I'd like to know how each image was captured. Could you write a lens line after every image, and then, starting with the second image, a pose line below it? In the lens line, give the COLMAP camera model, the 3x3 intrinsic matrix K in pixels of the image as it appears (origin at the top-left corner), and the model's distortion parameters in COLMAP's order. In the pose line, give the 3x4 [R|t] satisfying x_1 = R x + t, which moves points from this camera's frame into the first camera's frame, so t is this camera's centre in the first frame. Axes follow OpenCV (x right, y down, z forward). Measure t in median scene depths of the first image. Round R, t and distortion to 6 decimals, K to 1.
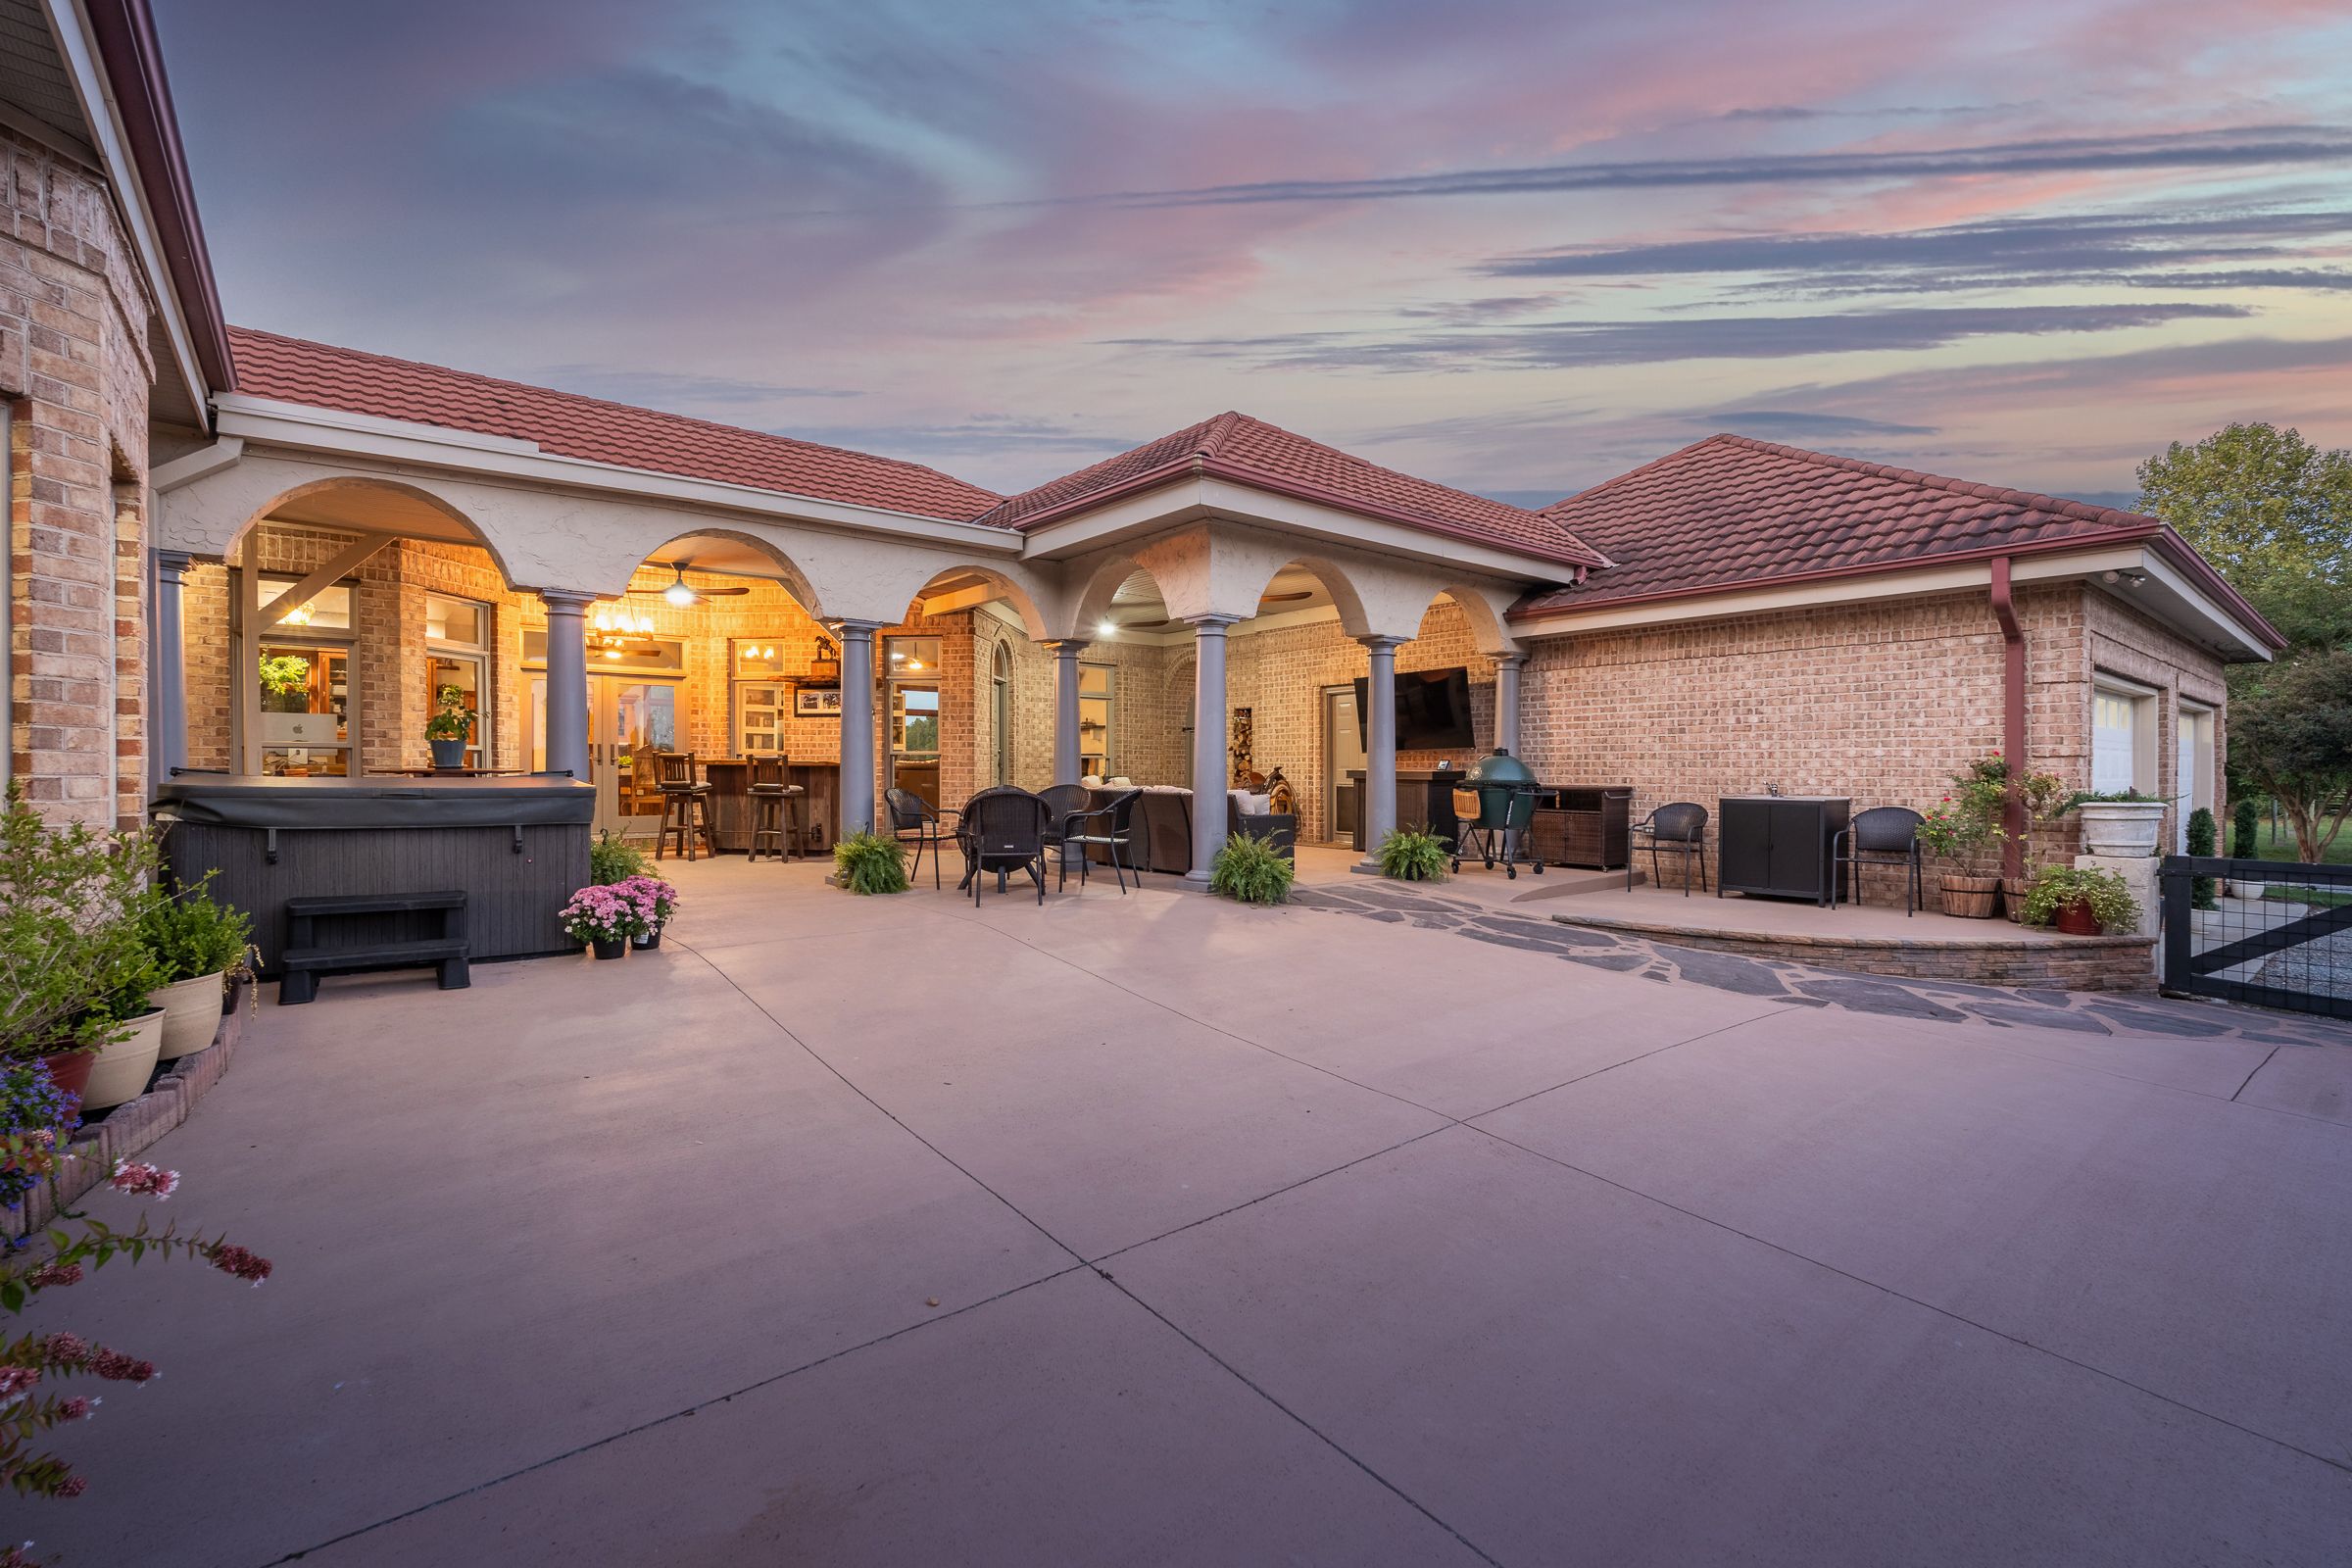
lens RADIAL K [[1027.7, 0, 1183.0], [0, 1027.7, 781.0], [0, 0, 1]] dist [-0.003734, -0.001065]
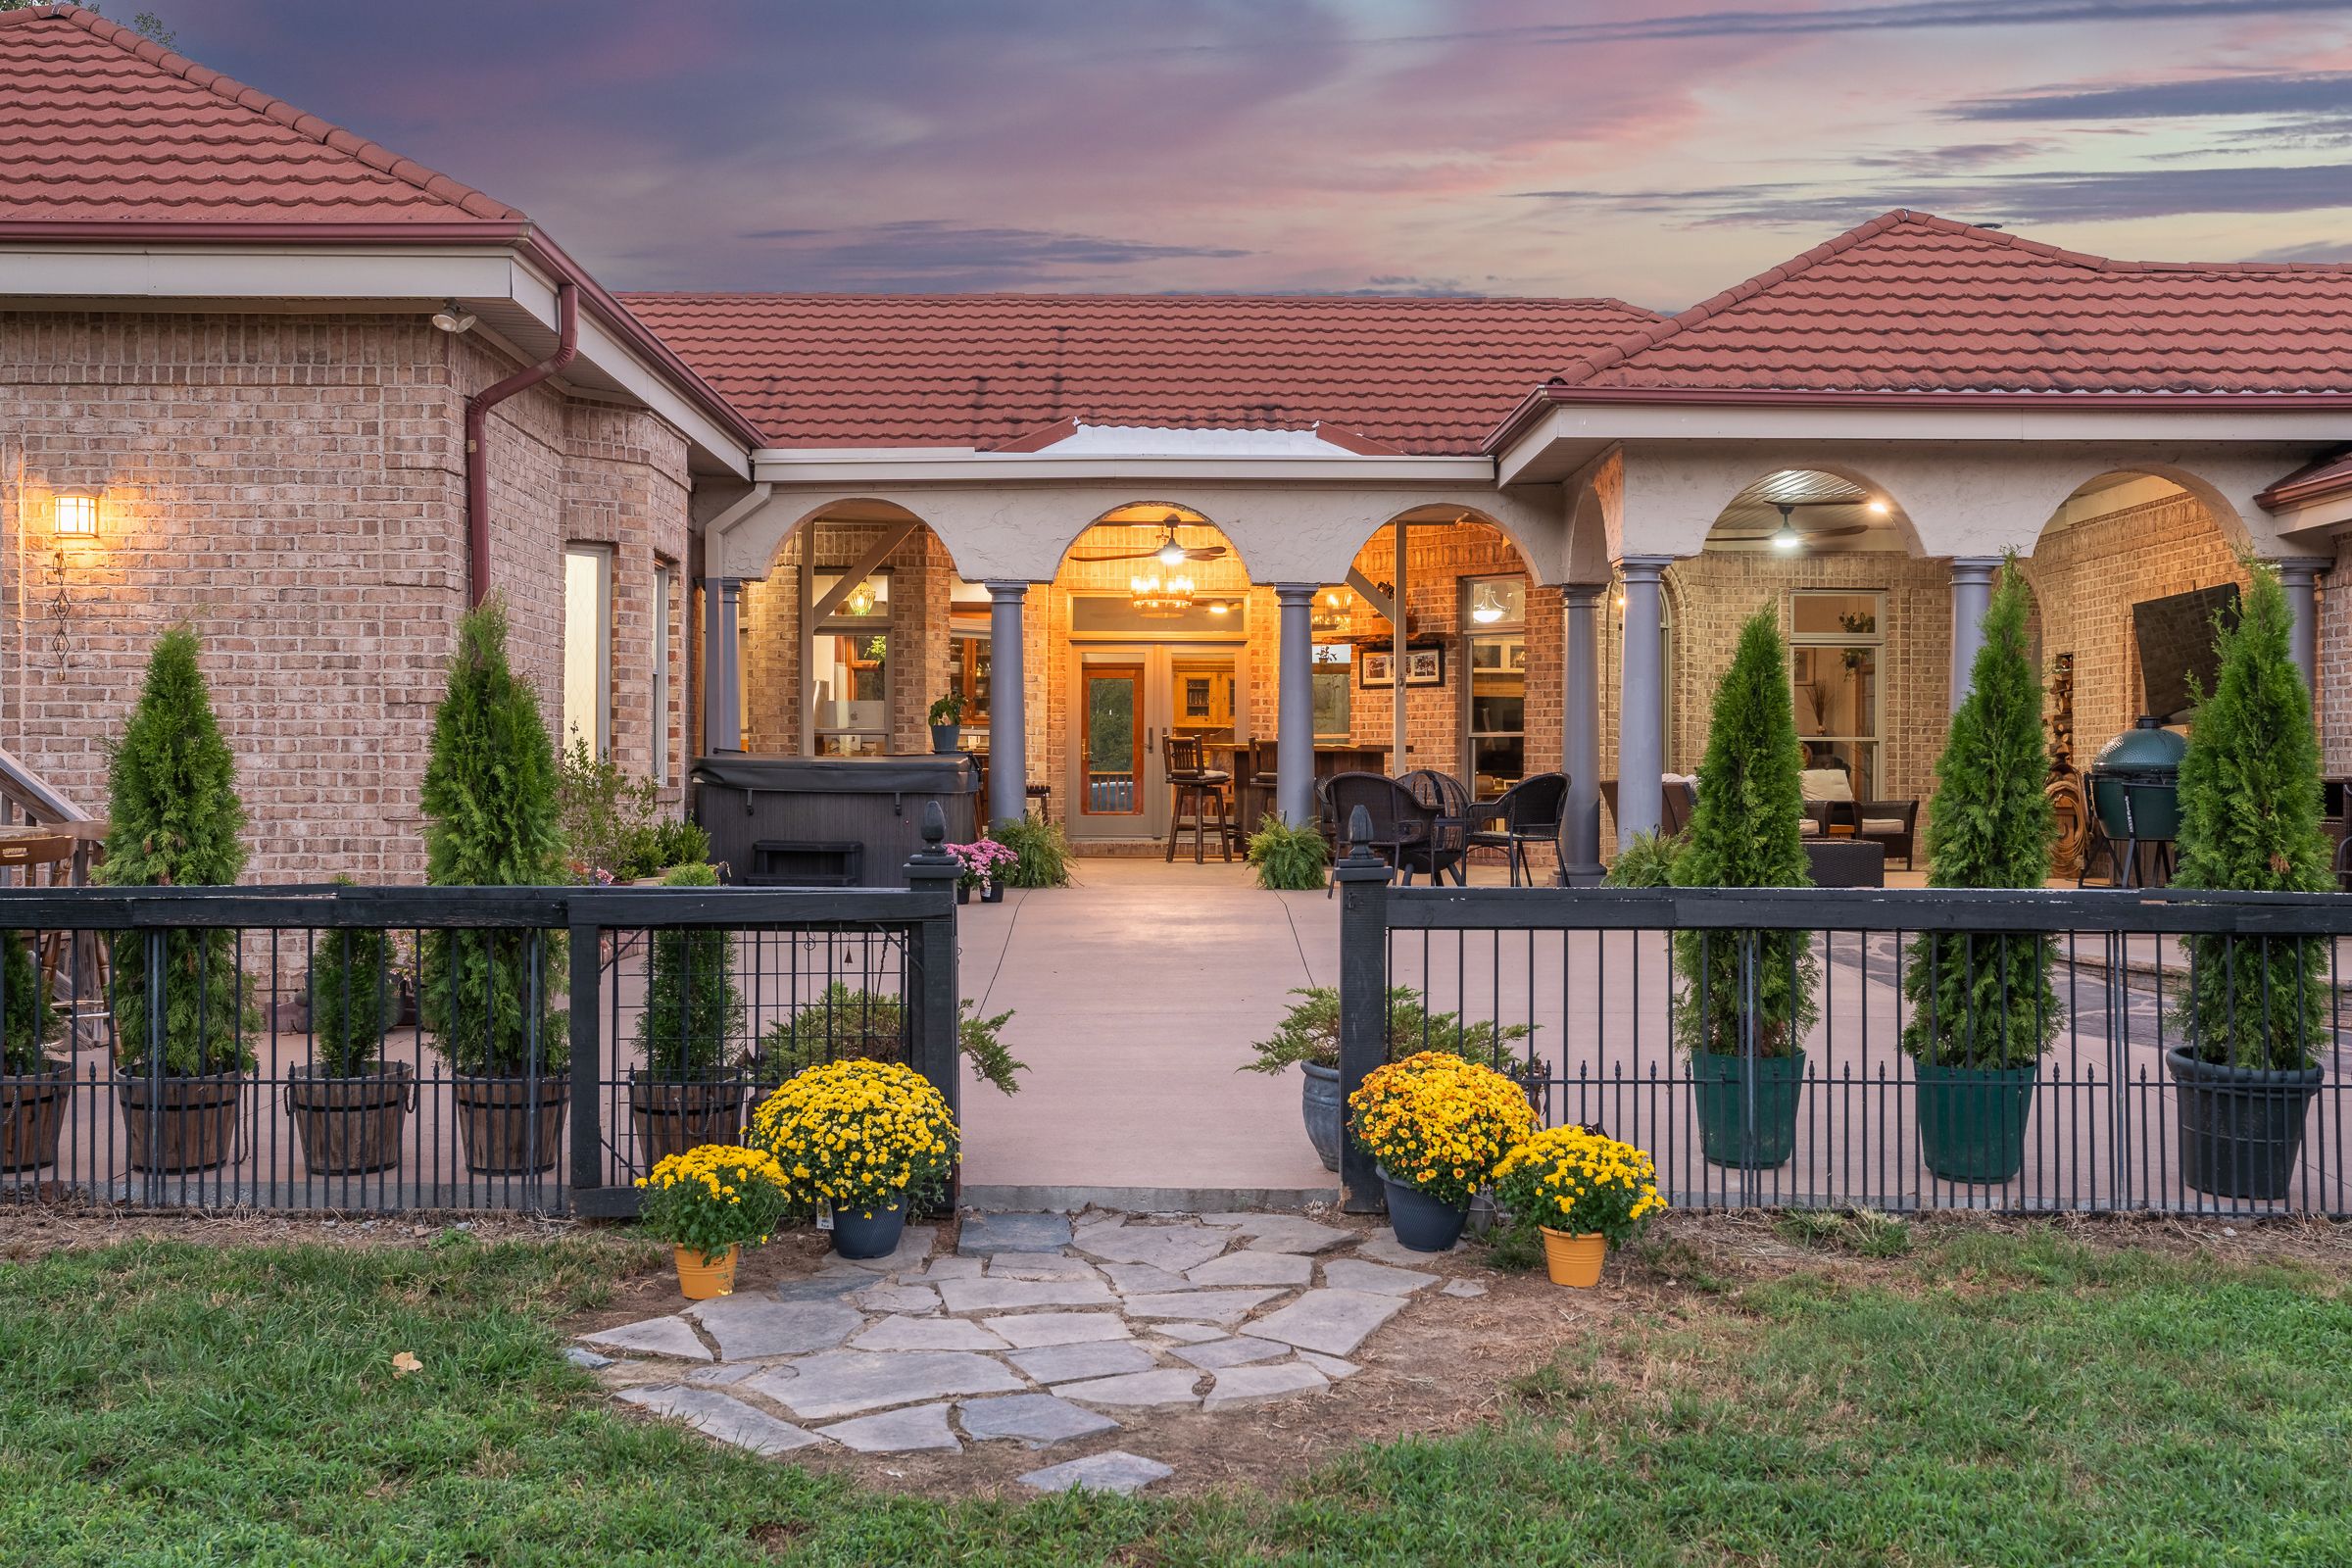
lens RADIAL K [[2342.2, 0, 1173.0], [0, 2342.2, 778.5], [0, 0, 1]] dist [0.002167, 0.000000]
pose [[0.777278, 0.001581, -0.629155, 0.857379], [-0.009400, 0.999914, -0.009100, 0.029767], [0.629087, 0.012988, 0.777227, -0.613747]]
